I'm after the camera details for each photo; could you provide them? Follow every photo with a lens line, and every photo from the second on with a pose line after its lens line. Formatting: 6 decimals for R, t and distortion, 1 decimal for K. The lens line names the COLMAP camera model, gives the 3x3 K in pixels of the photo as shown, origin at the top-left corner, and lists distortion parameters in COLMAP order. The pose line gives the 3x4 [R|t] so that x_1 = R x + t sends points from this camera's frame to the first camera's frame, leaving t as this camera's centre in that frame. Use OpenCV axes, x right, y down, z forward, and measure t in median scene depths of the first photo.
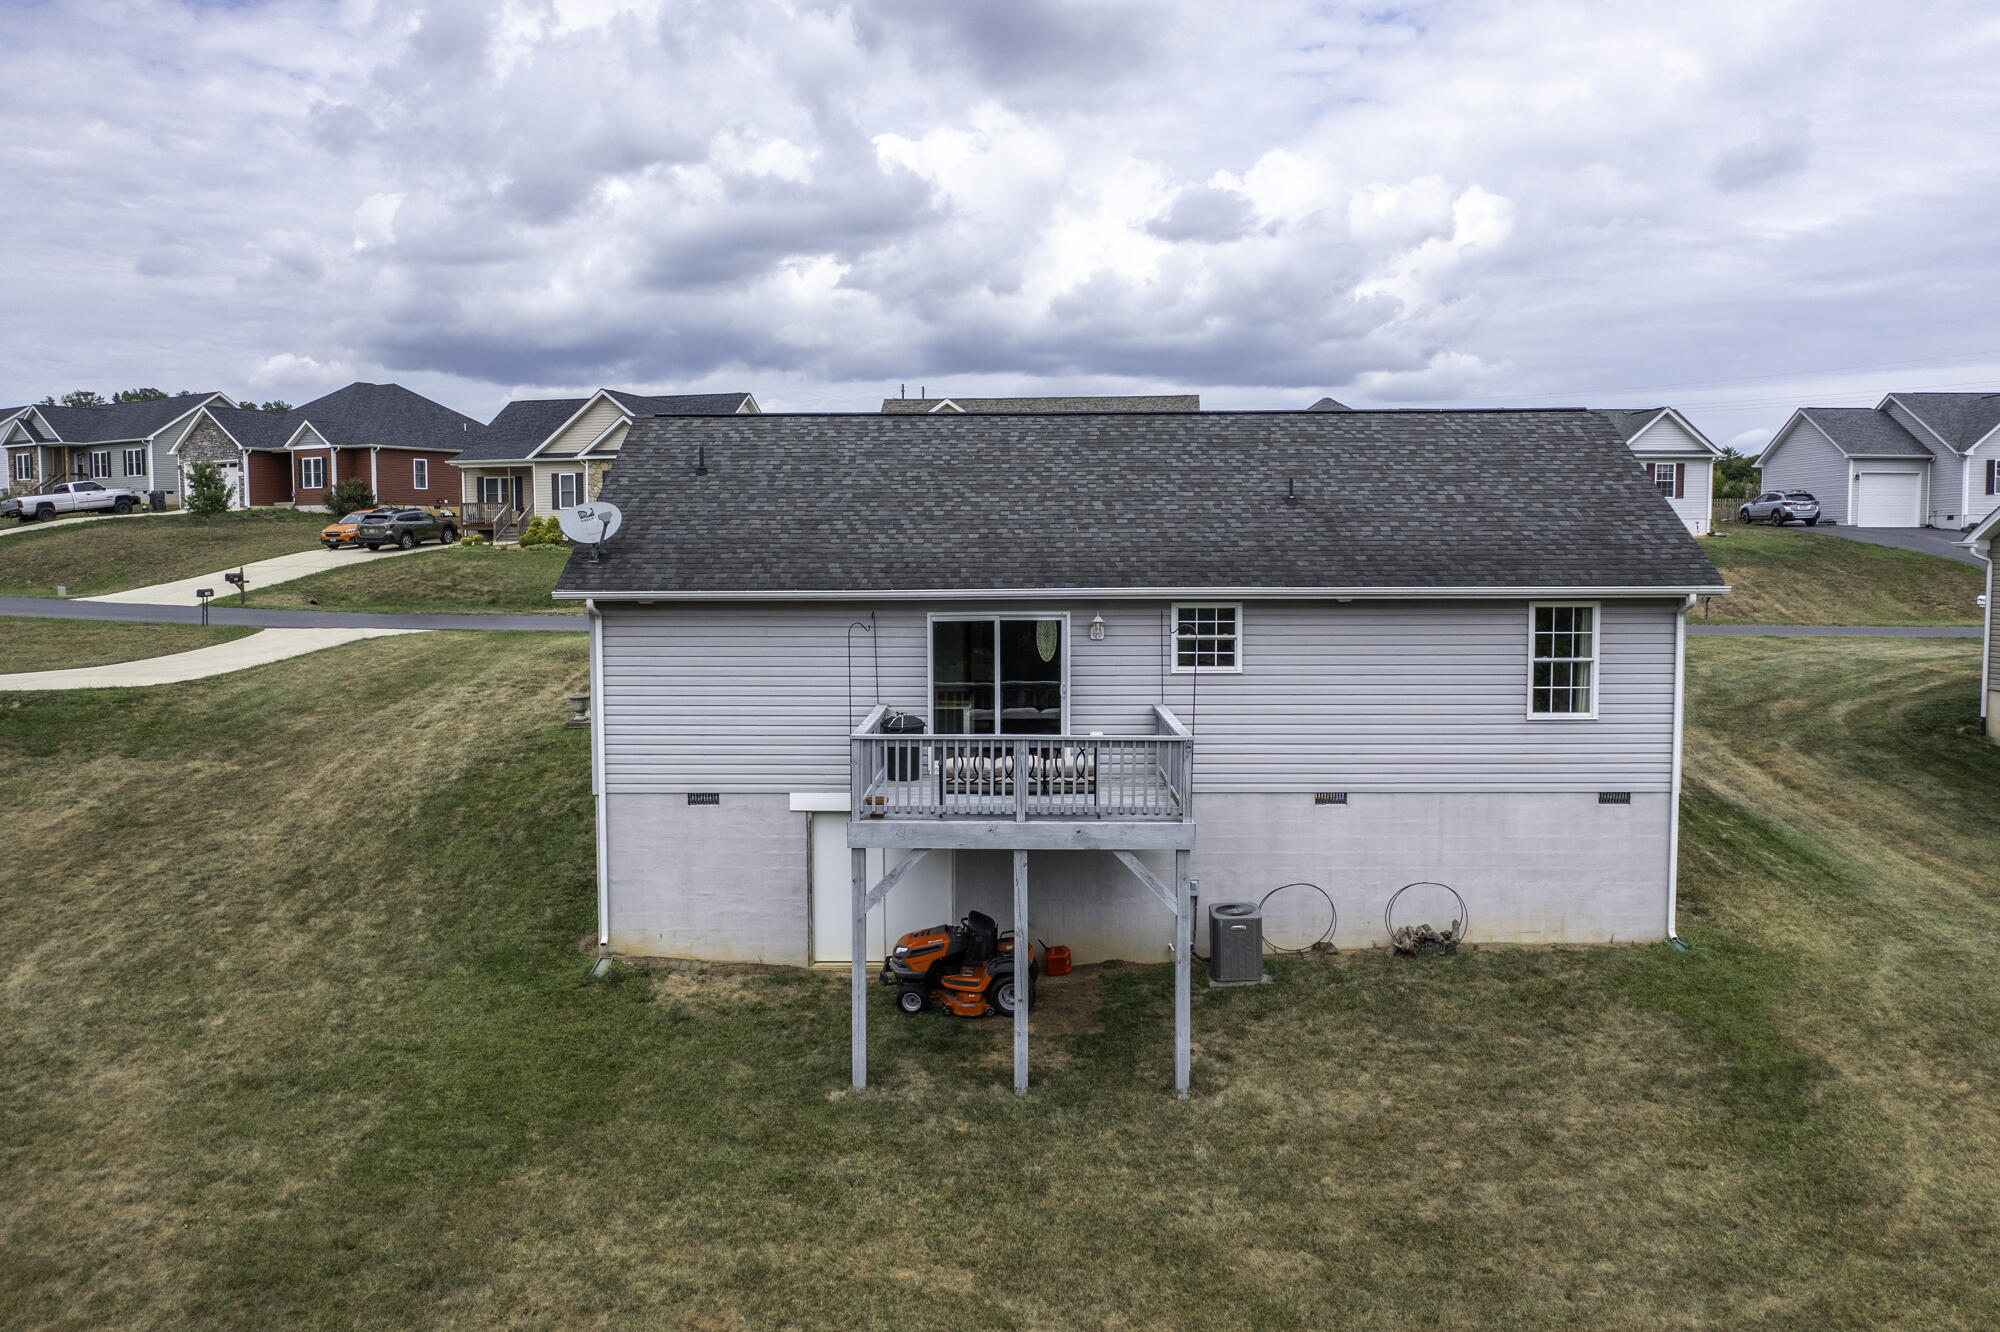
lens RADIAL K [[1583.8, 0, 1010.3], [0, 1583.8, 666.9], [0, 0, 1]] dist [-0.011213, 0.025203]
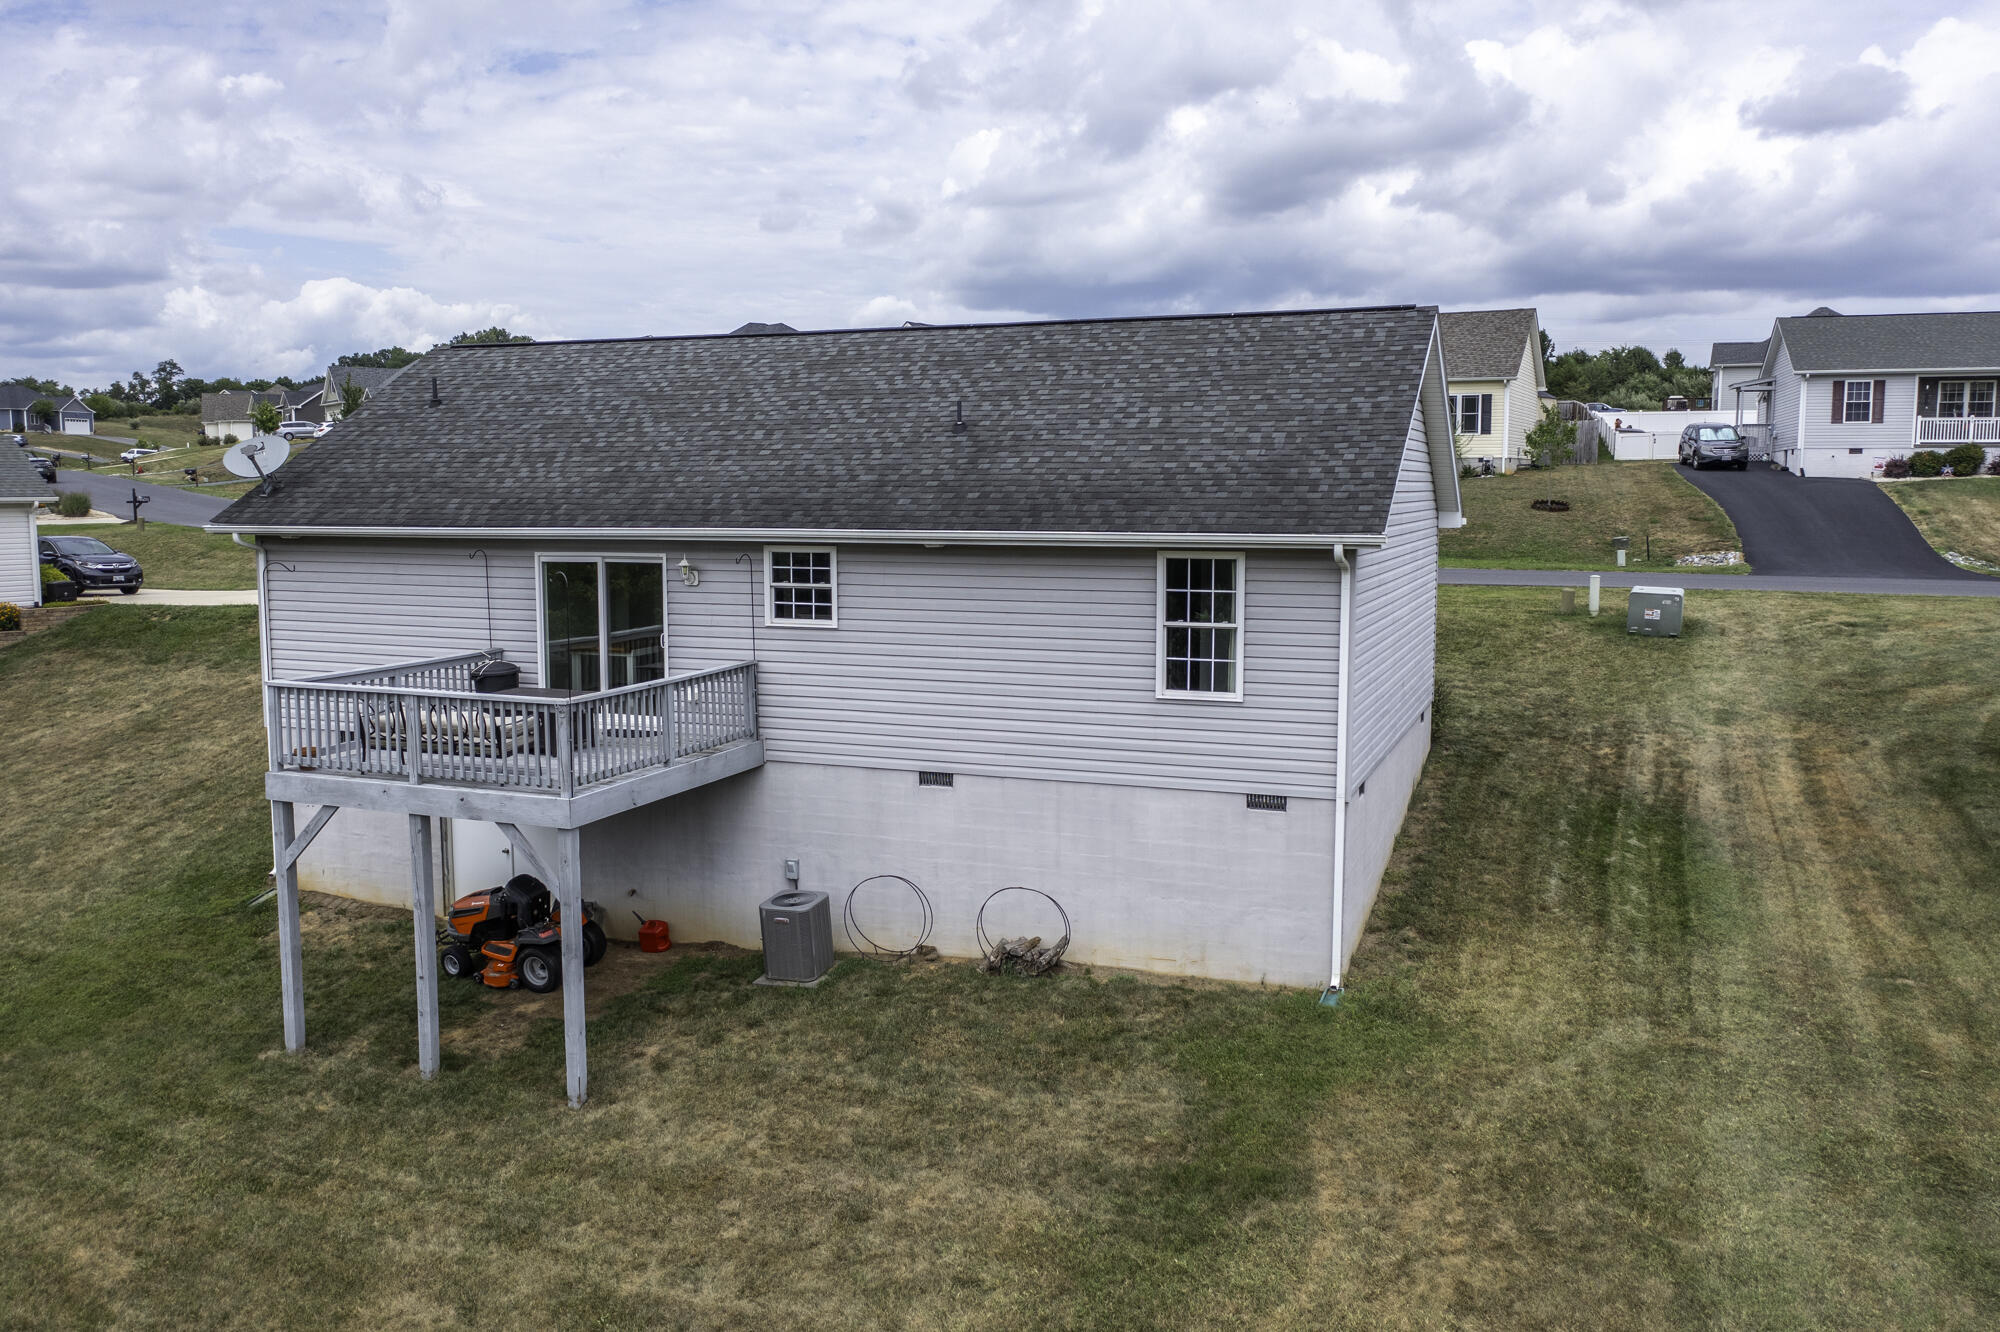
lens RADIAL K [[1583.8, 0, 1006.3], [0, 1583.8, 667.9], [0, 0, 1]] dist [-0.011213, 0.025203]
pose [[0.938074, 0.041891, -0.343893, 0.532155], [-0.026604, 0.998442, 0.049053, -0.019352], [0.345412, -0.036867, 0.937727, 0.219925]]
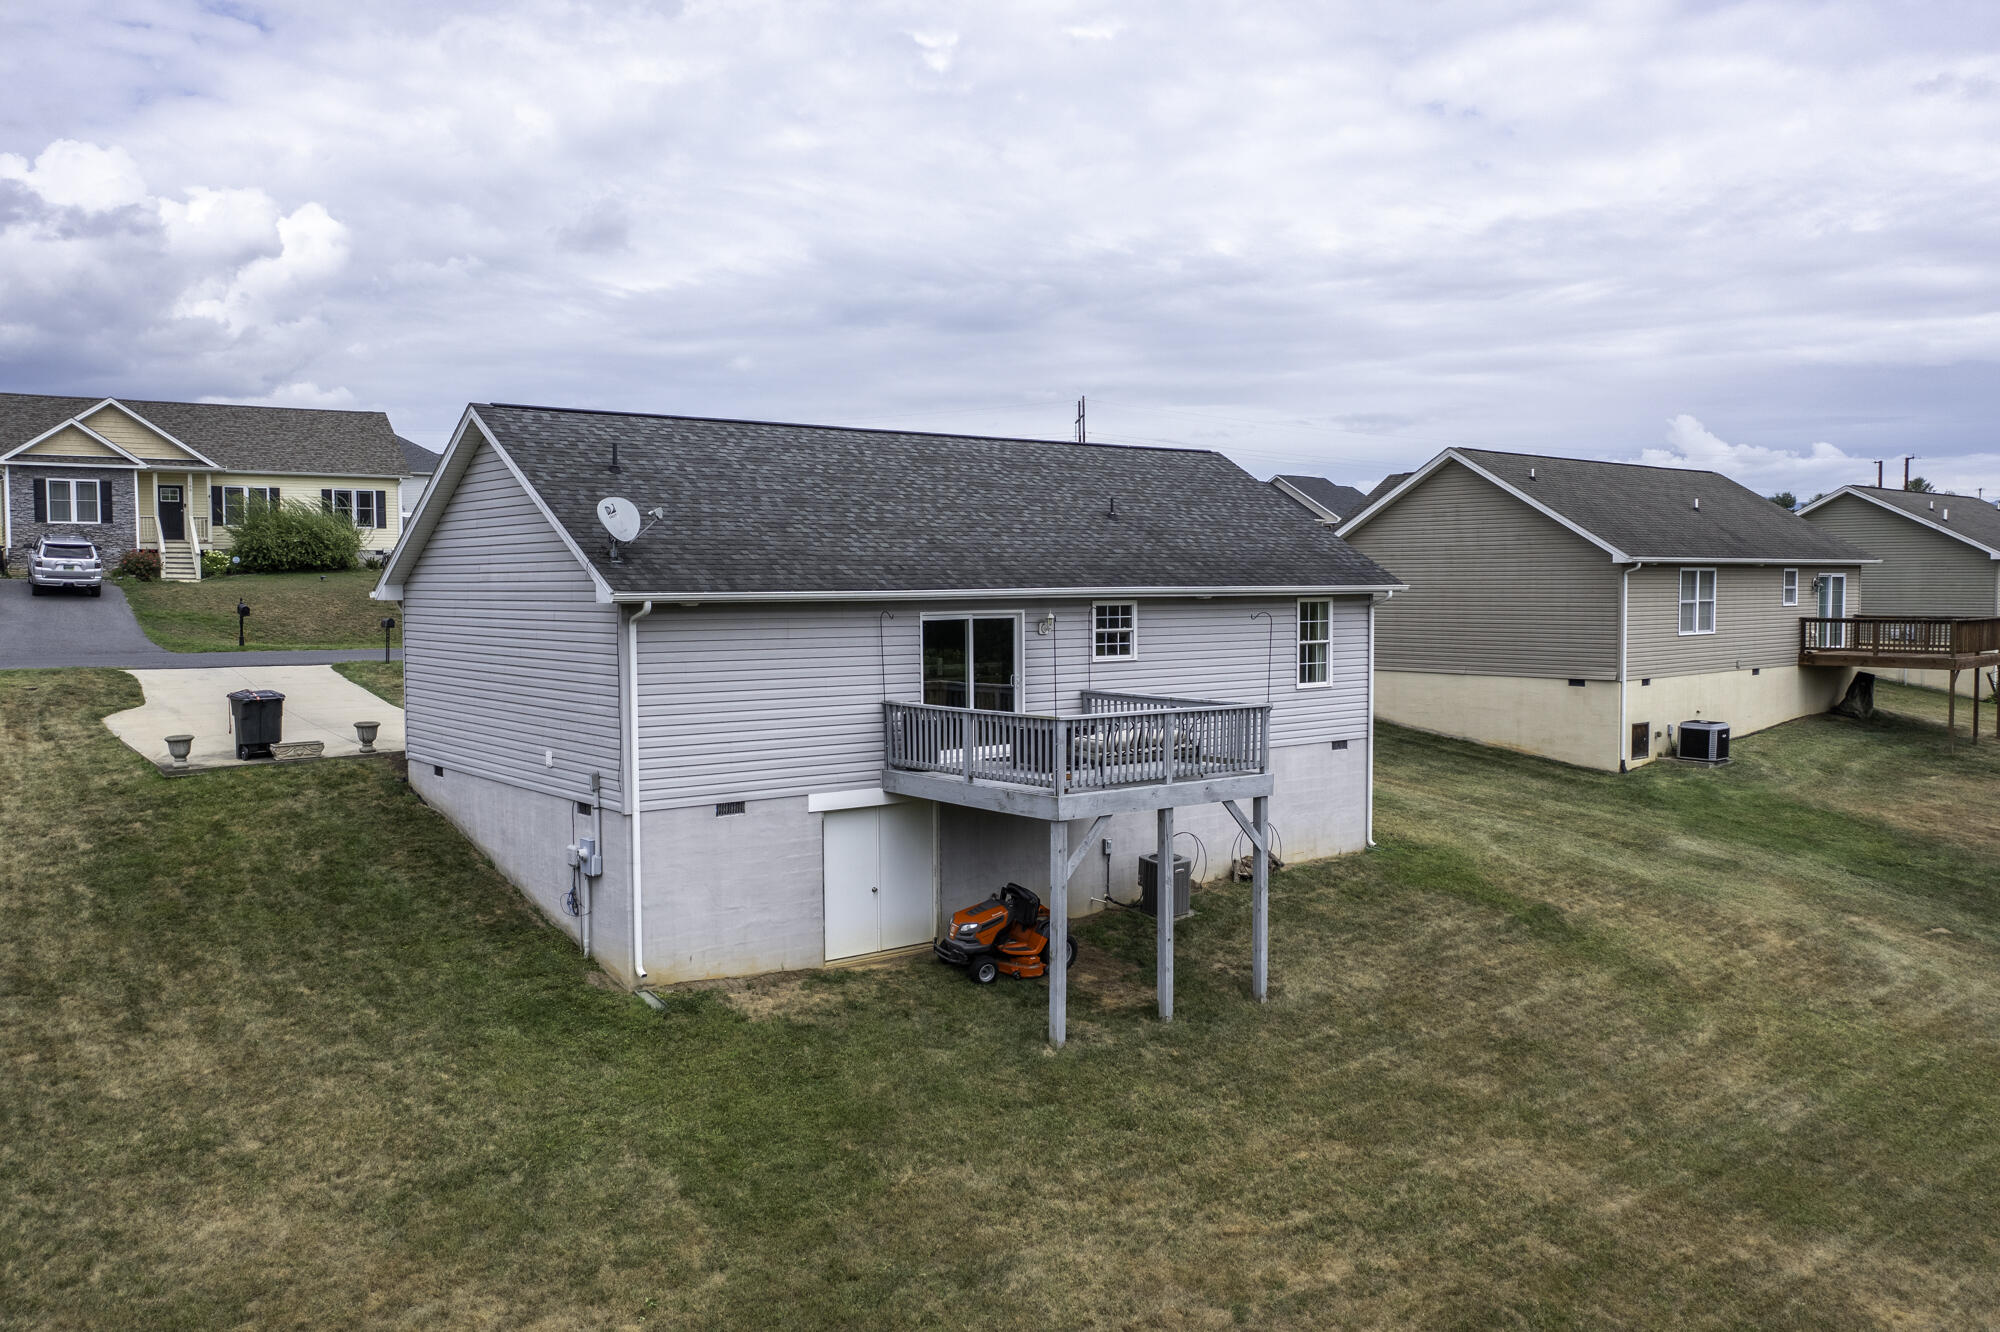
lens RADIAL K [[1583.8, 0, 1002.7], [0, 1583.8, 667.0], [0, 0, 1]] dist [-0.011213, 0.025203]
pose [[0.773311, -0.034723, 0.633076, -0.681440], [0.048028, 0.998838, -0.003883, 0.008967], [-0.632206, 0.033408, 0.774080, 0.148103]]
